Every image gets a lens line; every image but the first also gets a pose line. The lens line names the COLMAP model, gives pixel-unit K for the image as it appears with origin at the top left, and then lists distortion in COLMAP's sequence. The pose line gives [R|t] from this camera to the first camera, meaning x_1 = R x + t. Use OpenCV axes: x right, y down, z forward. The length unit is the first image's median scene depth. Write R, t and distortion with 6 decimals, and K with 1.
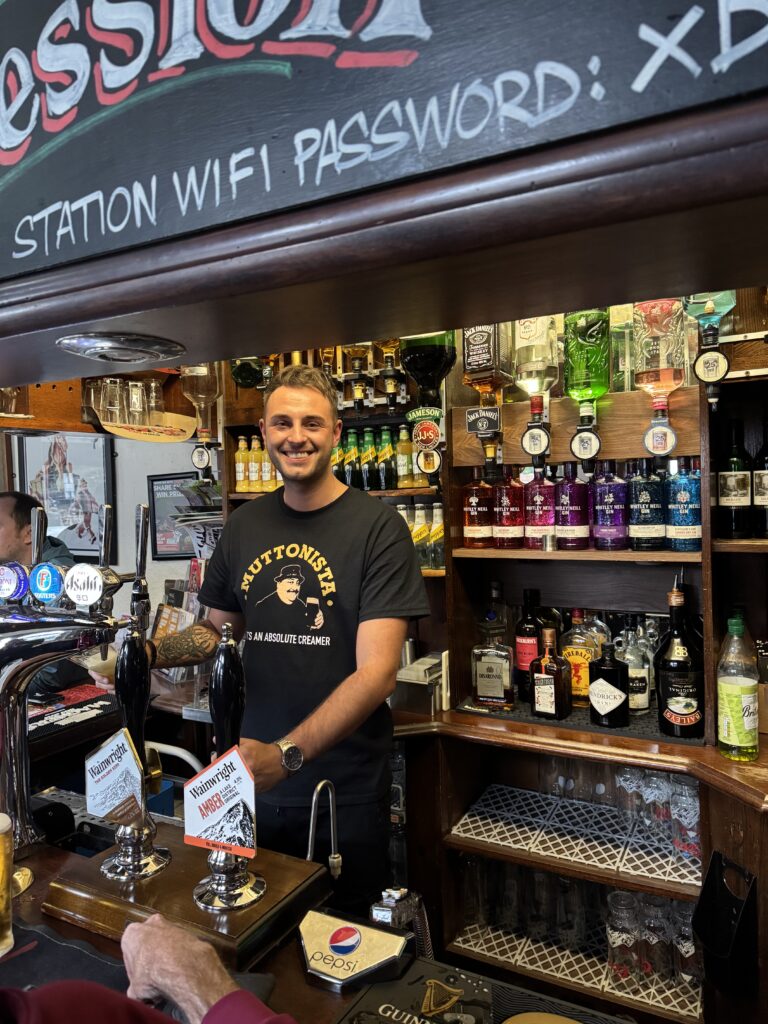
lens RADIAL K [[707.3, 0, 392.4], [0, 707.3, 513.4], [0, 0, 1]] dist [0.003906, -0.020545]
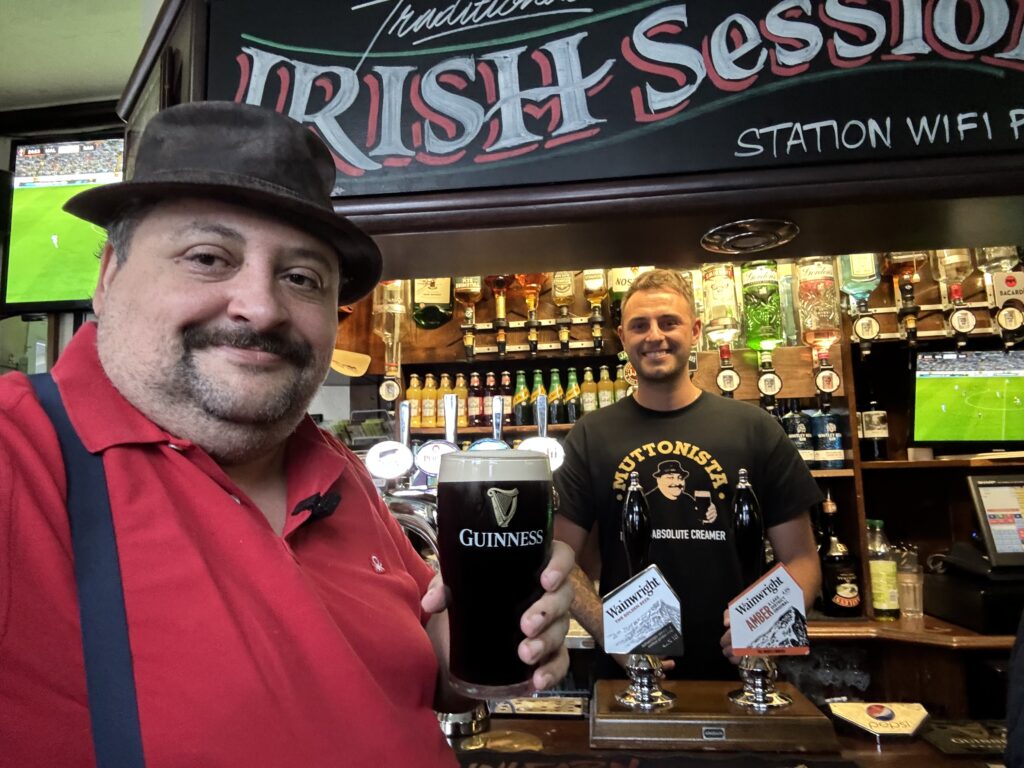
lens RADIAL K [[693.9, 0, 506.3], [0, 693.9, 400.1], [0, 0, 1]] dist [-0.002103, -0.028564]
pose [[0.945988, 0.047542, 0.320697, -1.436035], [0.003662, 0.987560, -0.157203, 0.317569], [-0.324181, 0.149886, 0.934045, -0.010914]]
